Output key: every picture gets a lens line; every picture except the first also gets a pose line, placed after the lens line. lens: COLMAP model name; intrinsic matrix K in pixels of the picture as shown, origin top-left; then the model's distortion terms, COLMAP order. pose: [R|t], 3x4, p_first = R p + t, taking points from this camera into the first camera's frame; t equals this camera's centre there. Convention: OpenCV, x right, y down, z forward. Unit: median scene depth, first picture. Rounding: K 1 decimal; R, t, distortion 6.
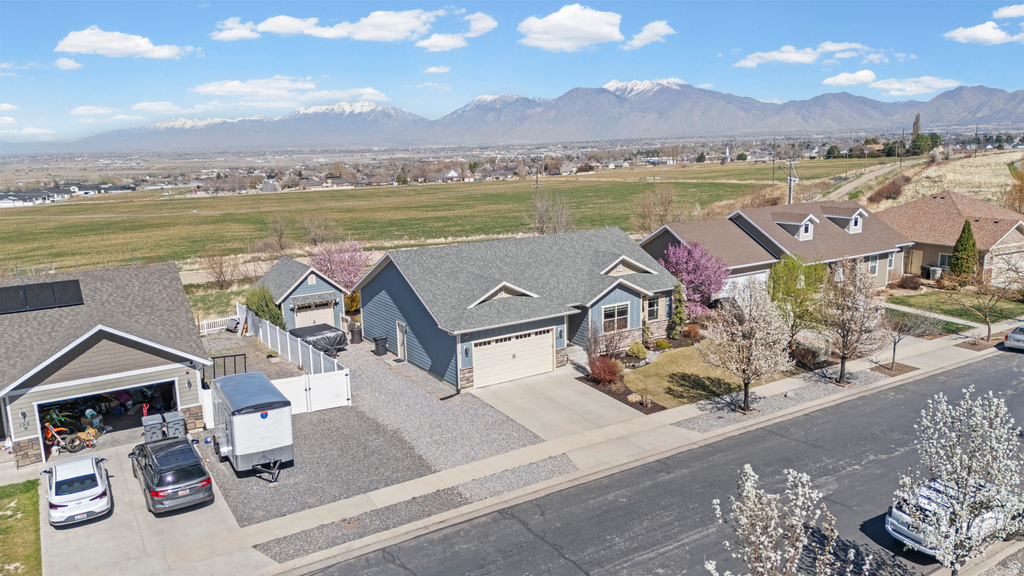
lens RADIAL K [[746.0, 0, 512.5], [0, 746.0, 299.8], [0, 0, 1]] dist [0.091747, -0.095379]
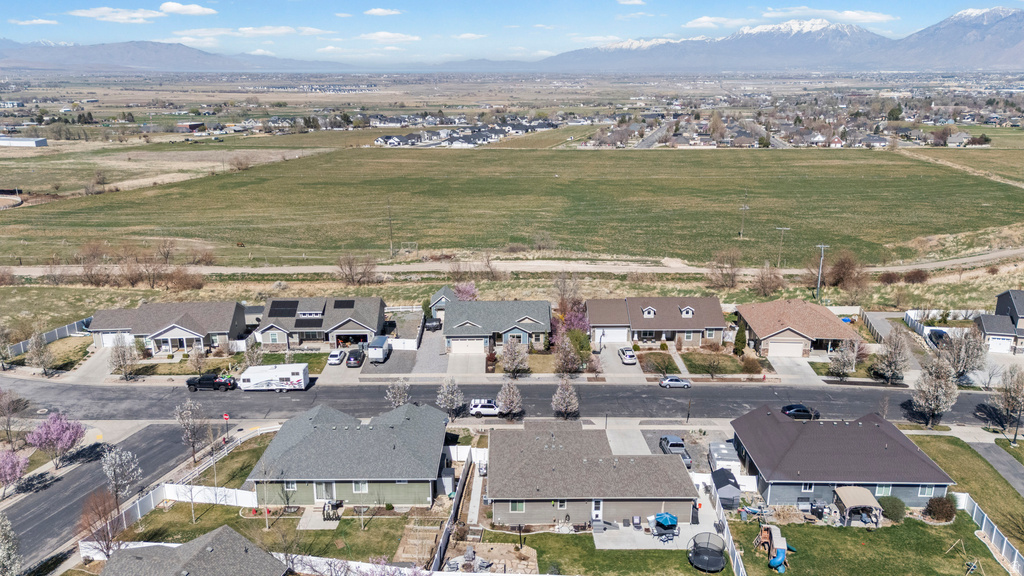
lens RADIAL K [[746.0, 0, 512.5], [0, 746.0, 299.8], [0, 0, 1]] dist [0.091747, -0.095379]
pose [[0.853534, 0.176470, -0.490243, 1.534642], [-0.128360, 0.983116, 0.130407, -0.500357], [0.504979, -0.048379, 0.861775, -1.424992]]
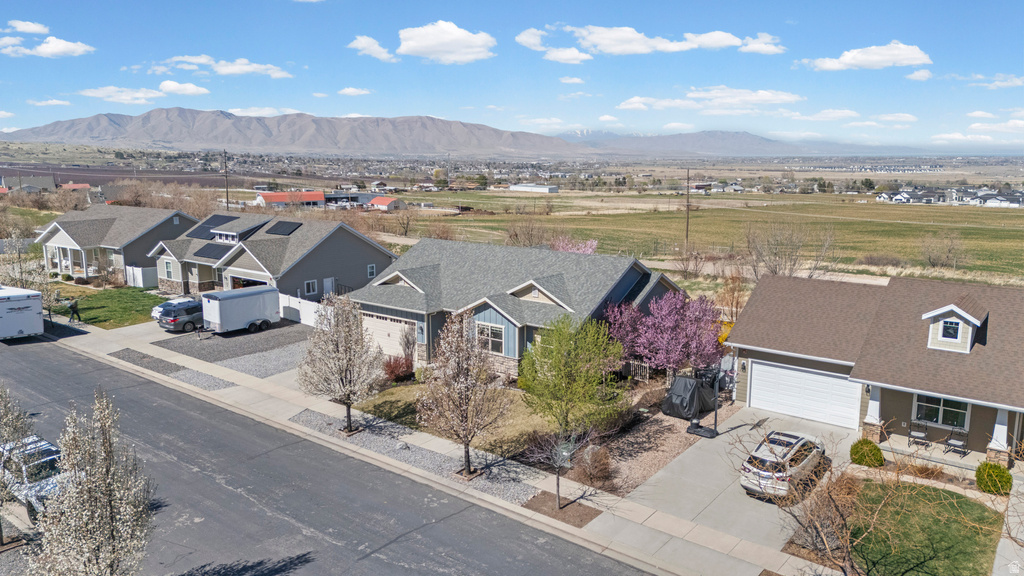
lens RADIAL K [[746.0, 0, 512.5], [0, 746.0, 299.8], [0, 0, 1]] dist [0.091747, -0.095379]
pose [[0.329411, 0.206562, -0.921315, 1.102321], [-0.206740, 0.967877, 0.143082, -0.180349], [0.921275, 0.143339, 0.361534, 0.720272]]
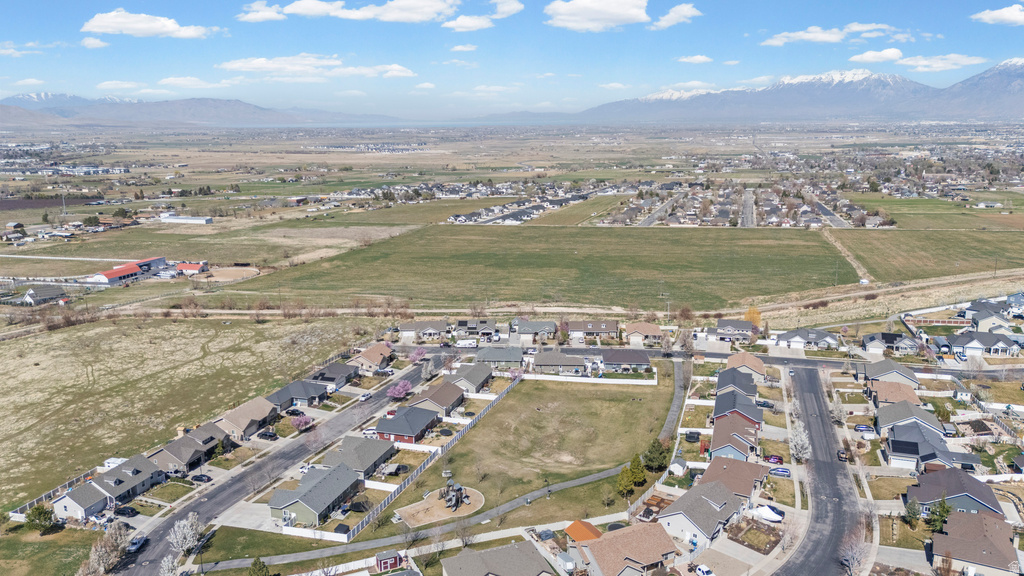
lens RADIAL K [[746.0, 0, 512.5], [0, 746.0, 299.8], [0, 0, 1]] dist [0.091747, -0.095379]
pose [[0.824523, 0.150294, -0.545502, 4.418850], [-0.129718, 0.988610, 0.076309, -0.958979], [0.550758, 0.007843, 0.834628, -6.173660]]
